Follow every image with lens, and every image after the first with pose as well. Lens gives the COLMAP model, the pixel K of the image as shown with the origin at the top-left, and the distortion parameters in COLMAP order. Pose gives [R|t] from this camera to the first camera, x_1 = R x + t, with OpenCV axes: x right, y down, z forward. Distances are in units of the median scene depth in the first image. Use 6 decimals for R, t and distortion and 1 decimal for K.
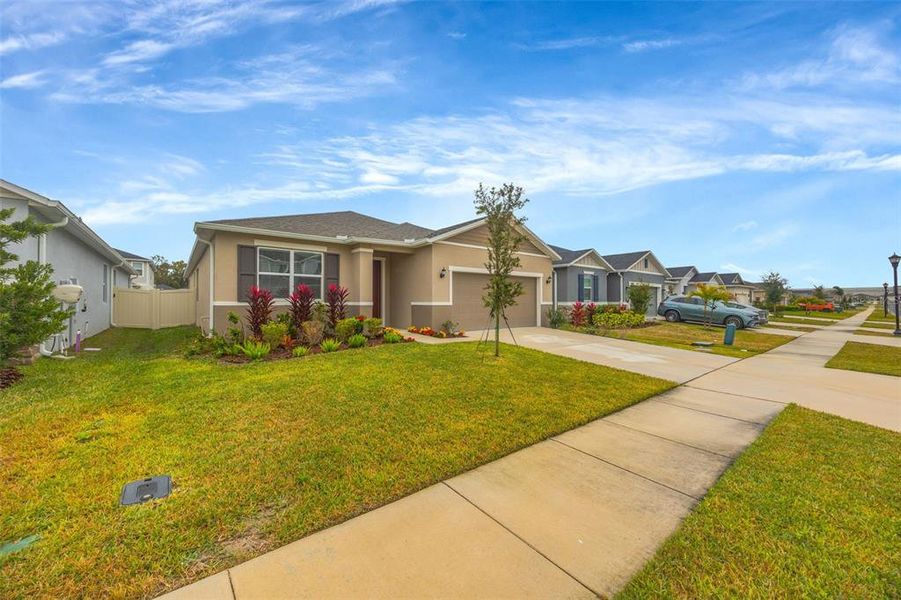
lens RADIAL K [[347.2, 0, 451.2], [0, 347.2, 297.5], [0, 0, 1]] dist [-0.001611, -0.000225]
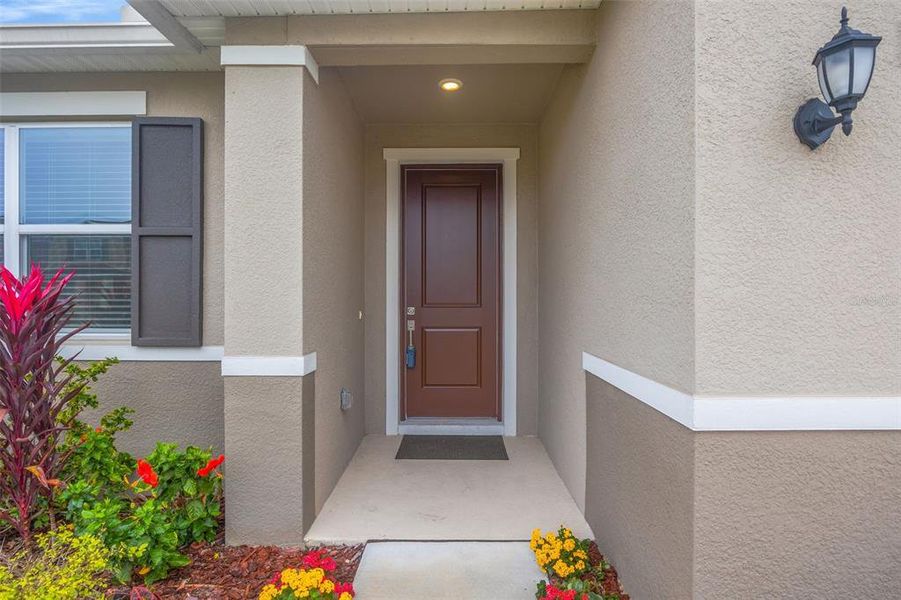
lens RADIAL K [[453.7, 0, 450.5], [0, 453.7, 300.0], [0, 0, 1]] dist [-0.000402, -0.000066]
pose [[0.770300, -0.006428, -0.637649, -0.025640], [0.001844, 0.999967, -0.007853, -0.011140], [0.637678, 0.004873, 0.770287, 0.832084]]
